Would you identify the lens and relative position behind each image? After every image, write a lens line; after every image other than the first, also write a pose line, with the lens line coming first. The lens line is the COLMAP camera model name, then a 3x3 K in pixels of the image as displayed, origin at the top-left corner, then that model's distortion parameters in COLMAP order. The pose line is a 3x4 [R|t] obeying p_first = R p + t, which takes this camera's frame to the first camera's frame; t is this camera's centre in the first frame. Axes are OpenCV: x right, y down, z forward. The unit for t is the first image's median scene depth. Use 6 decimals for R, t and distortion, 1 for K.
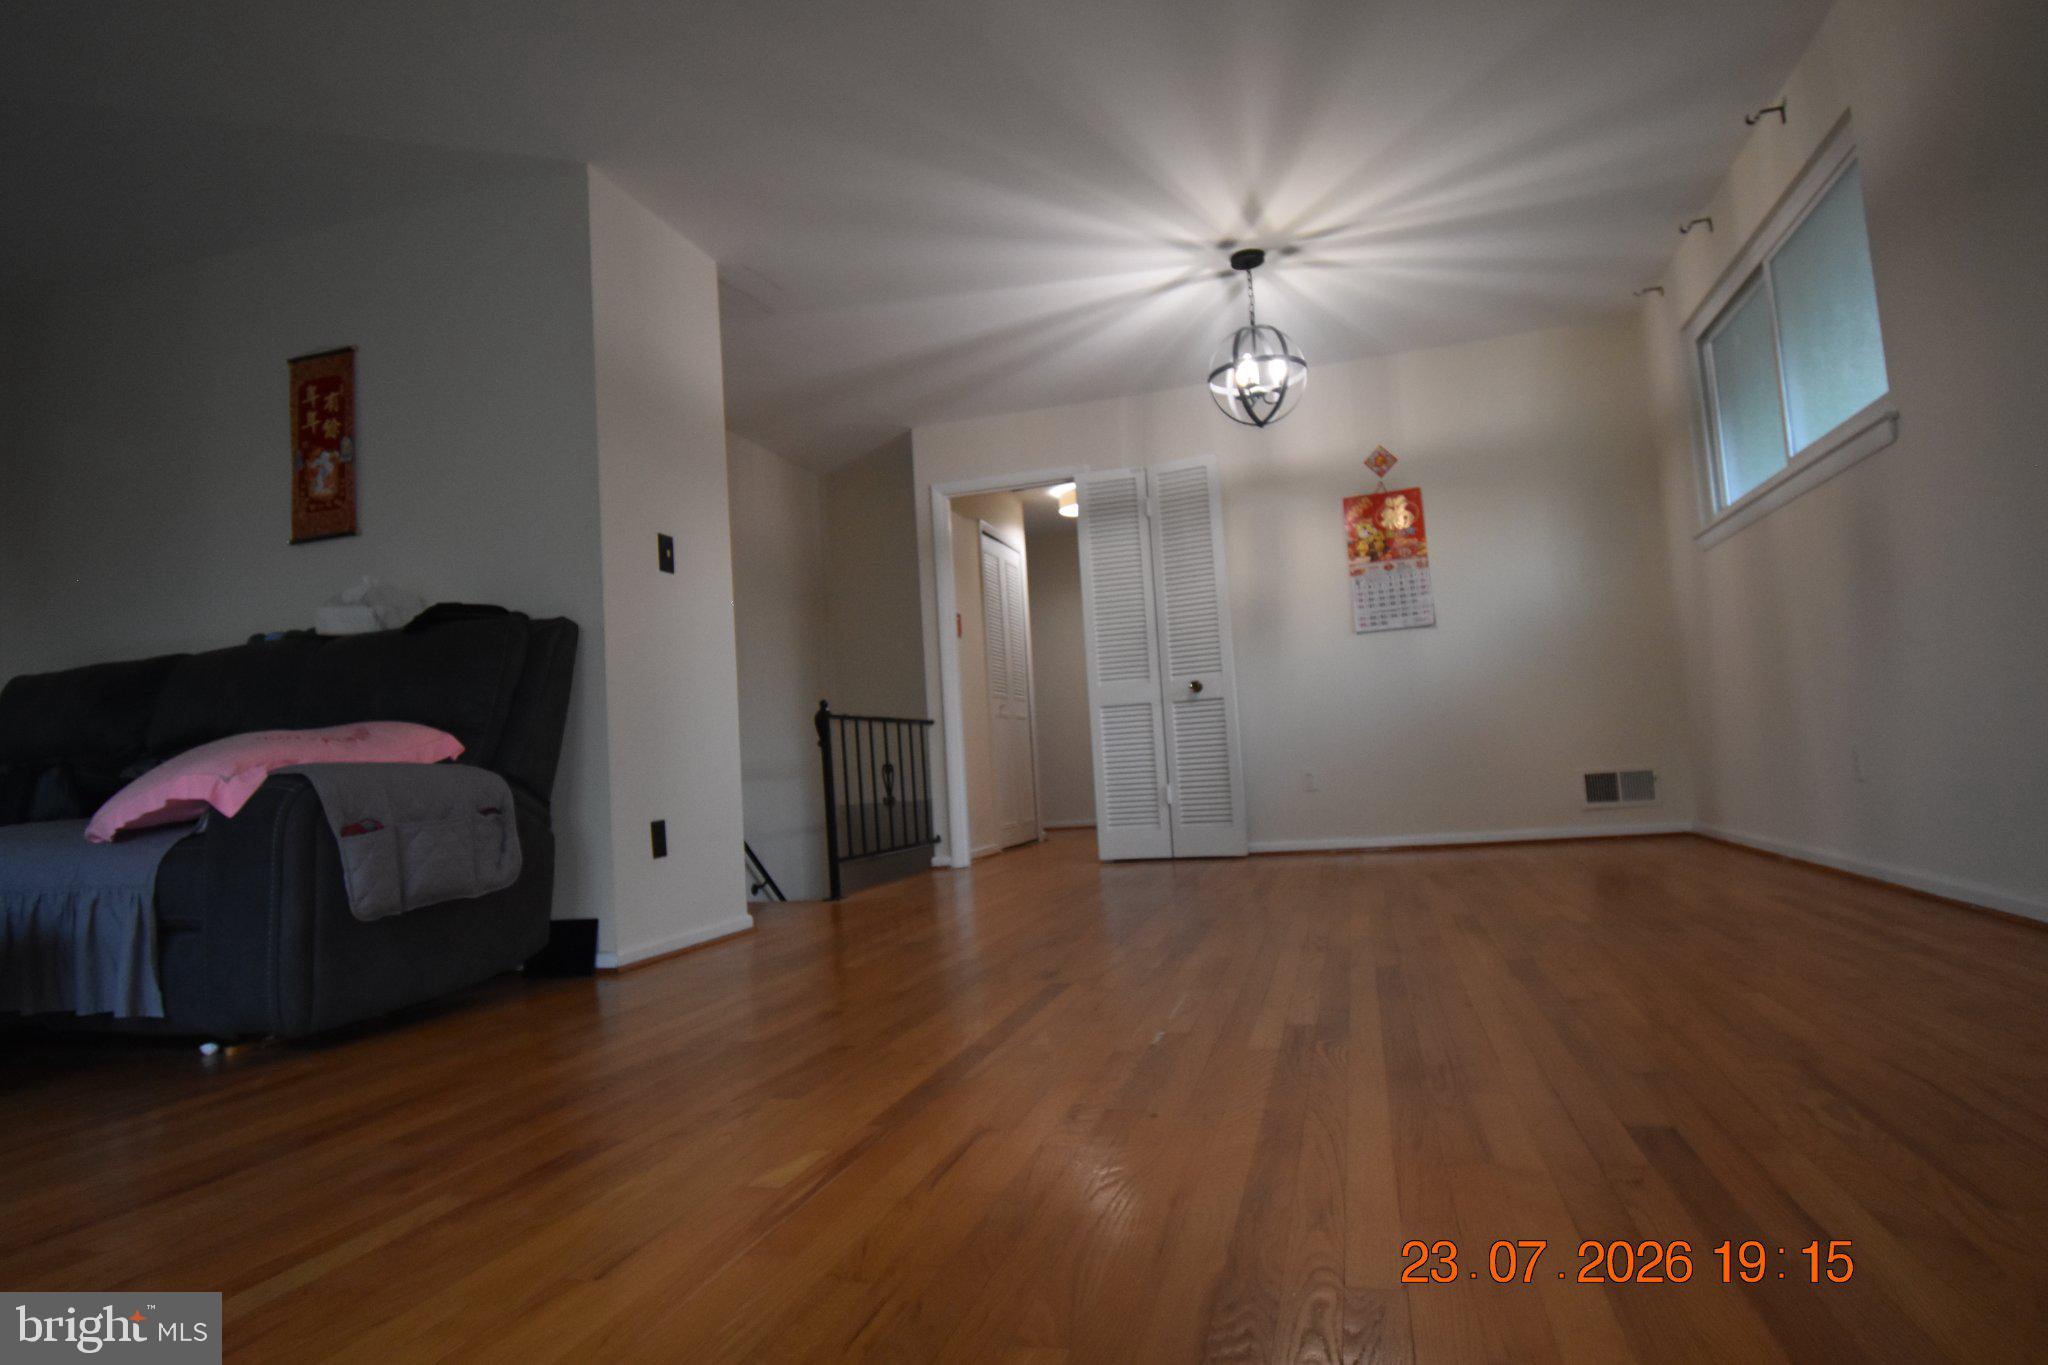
lens RADIAL K [[1139.3, 0, 1025.5], [0, 1139.3, 691.9], [0, 0, 1]] dist [-0.002547, -0.001630]
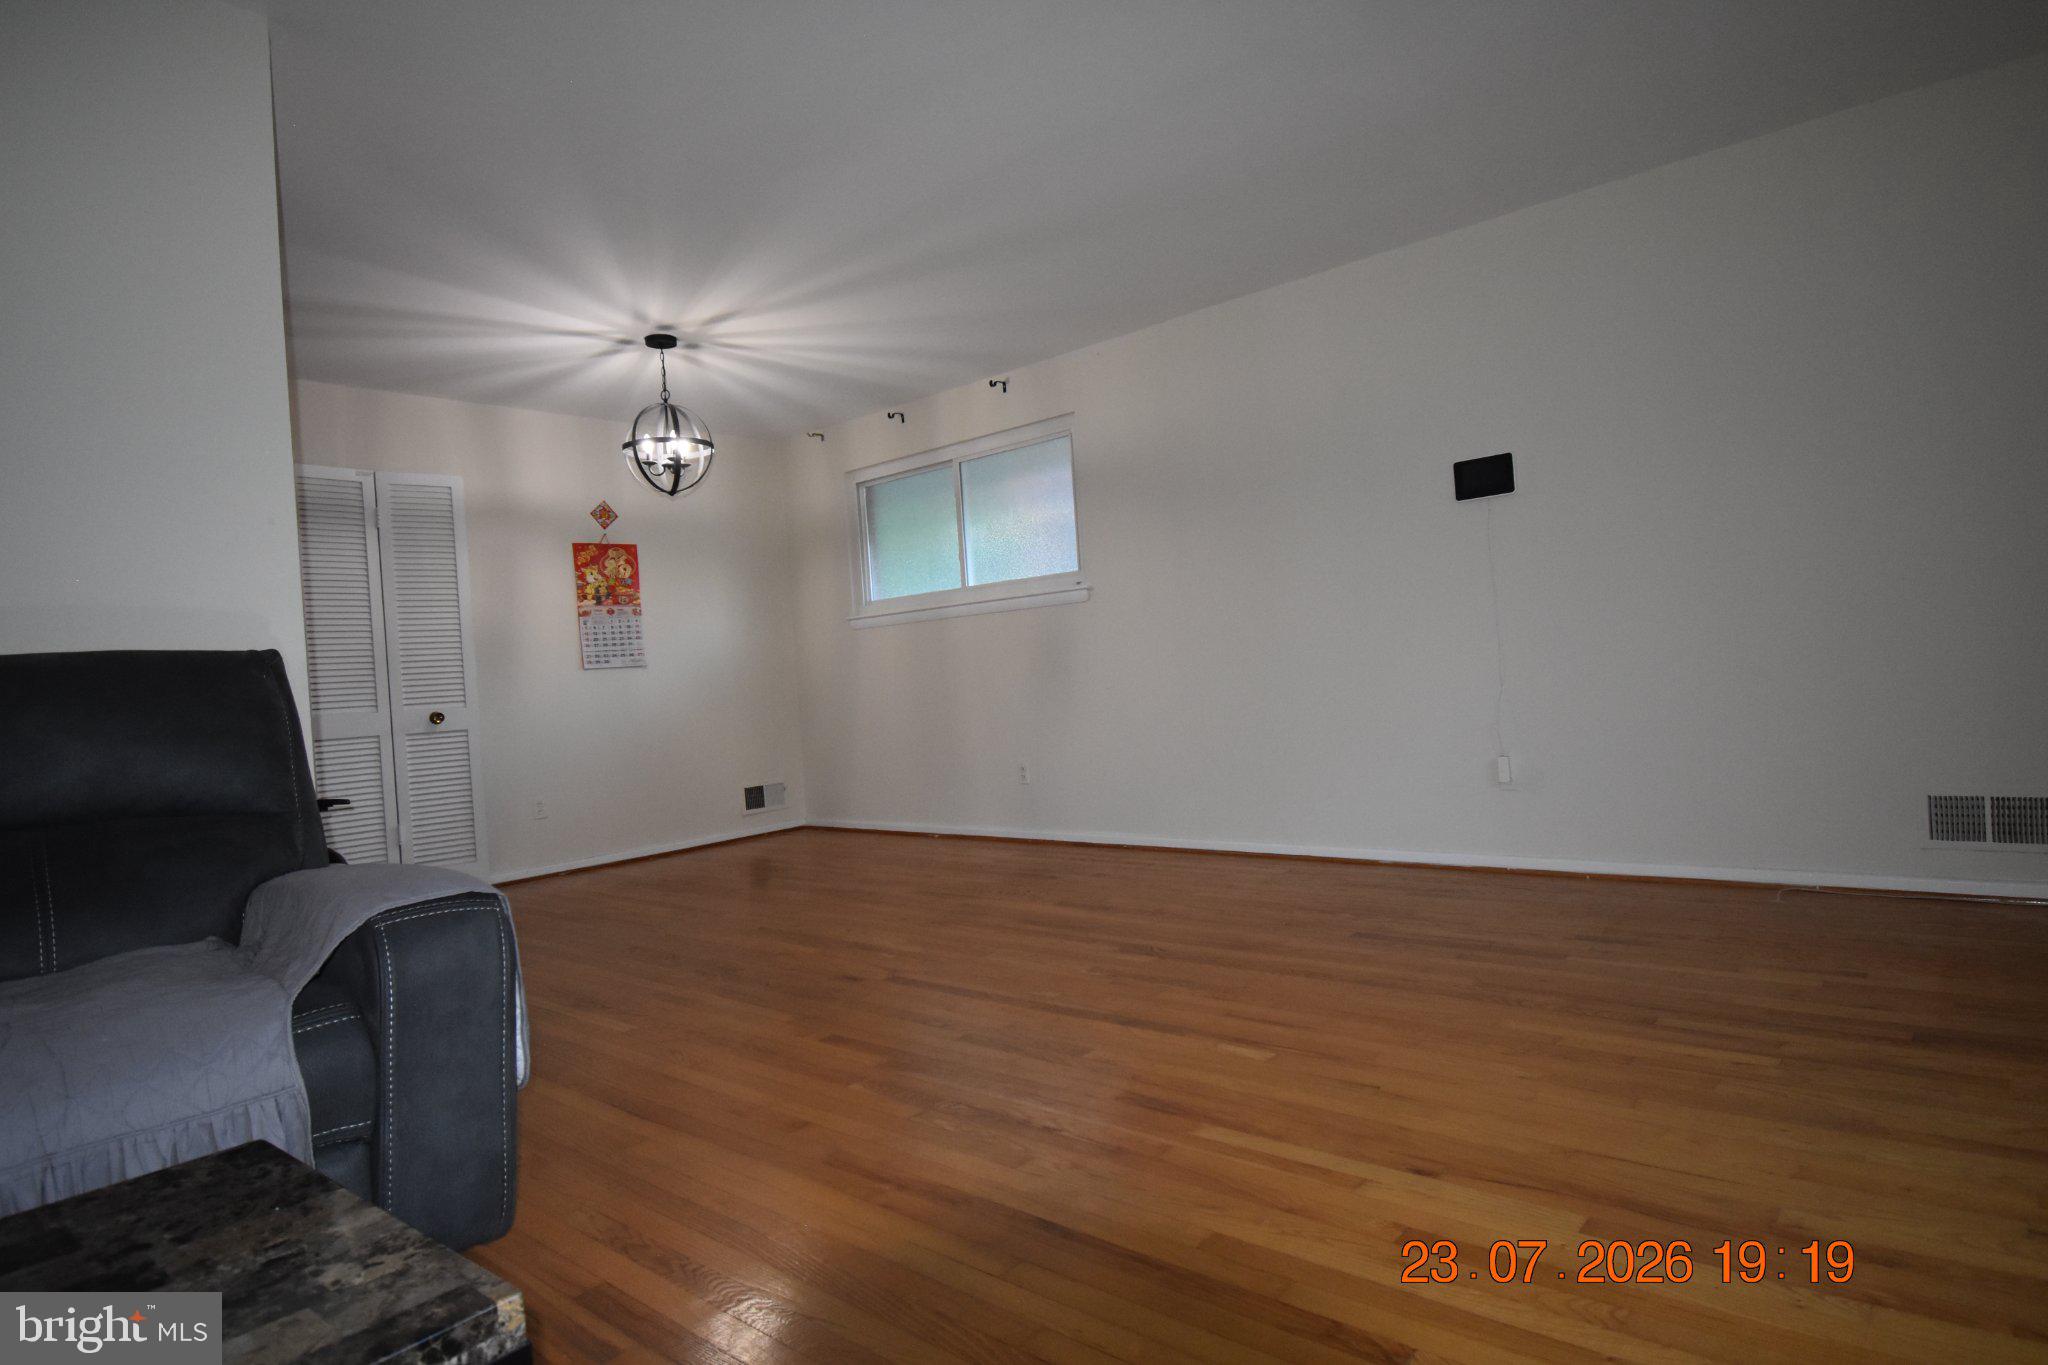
lens RADIAL K [[1139.3, 0, 1024.1], [0, 1139.3, 685.7], [0, 0, 1]] dist [-0.002547, -0.001630]
pose [[0.414565, 0.026049, 0.909647, -0.552653], [-0.018004, 0.999629, -0.020421, -0.022691], [-0.909842, -0.007911, 0.414880, 0.178848]]
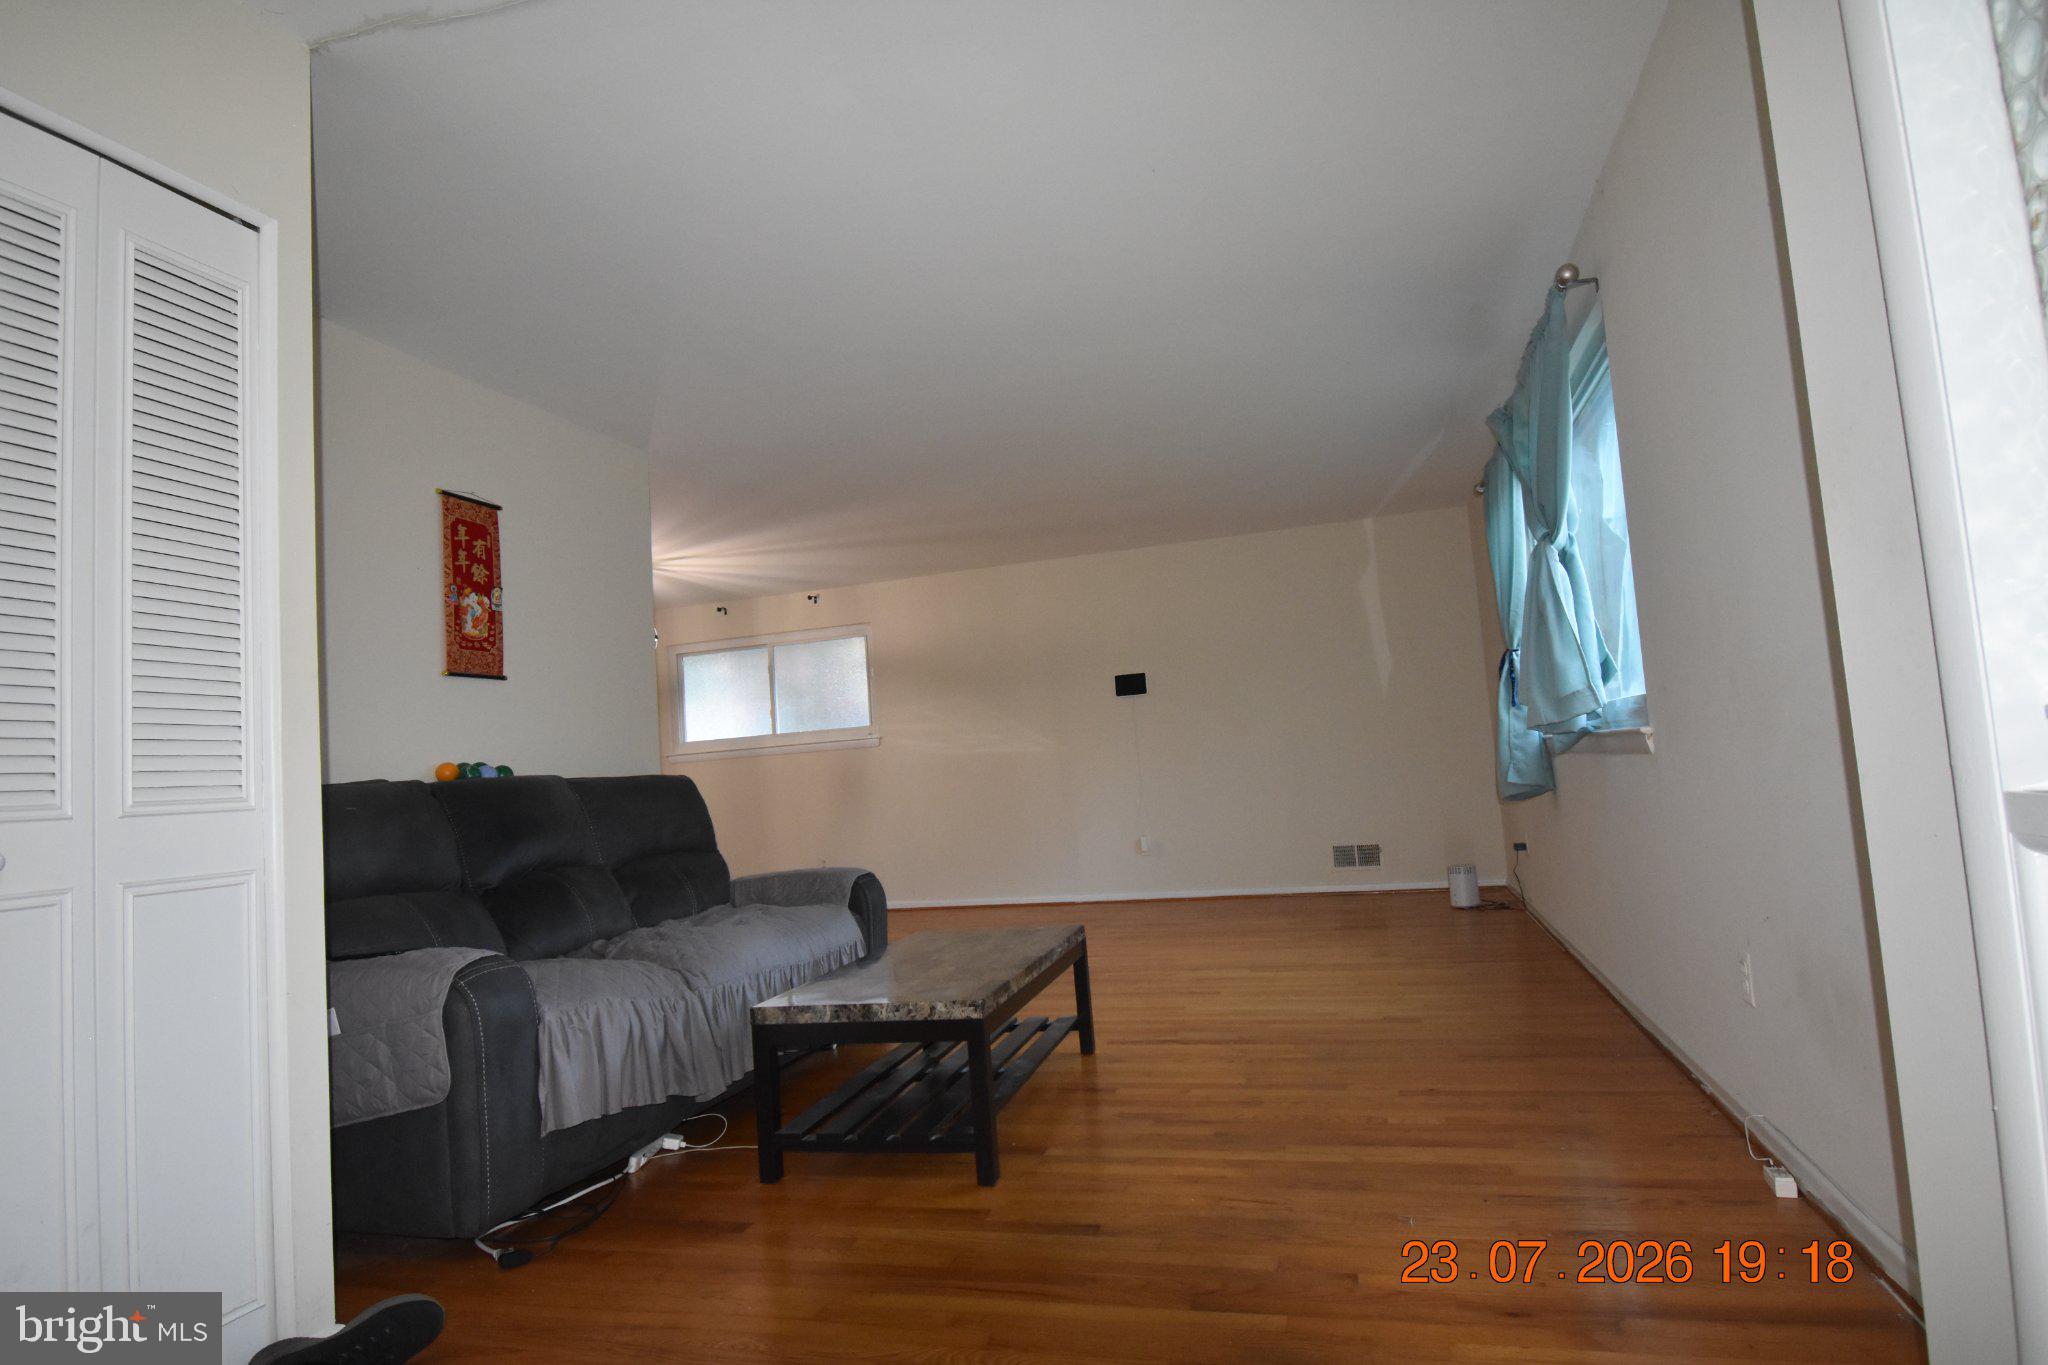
lens RADIAL K [[1139.3, 0, 1023.3], [0, 1139.3, 681.8], [0, 0, 1]] dist [-0.002547, -0.001630]
pose [[0.004860, 0.133785, 0.990998, -1.364219], [0.007074, 0.990981, -0.133817, 0.010626], [-0.999963, 0.007661, 0.003869, 0.409590]]
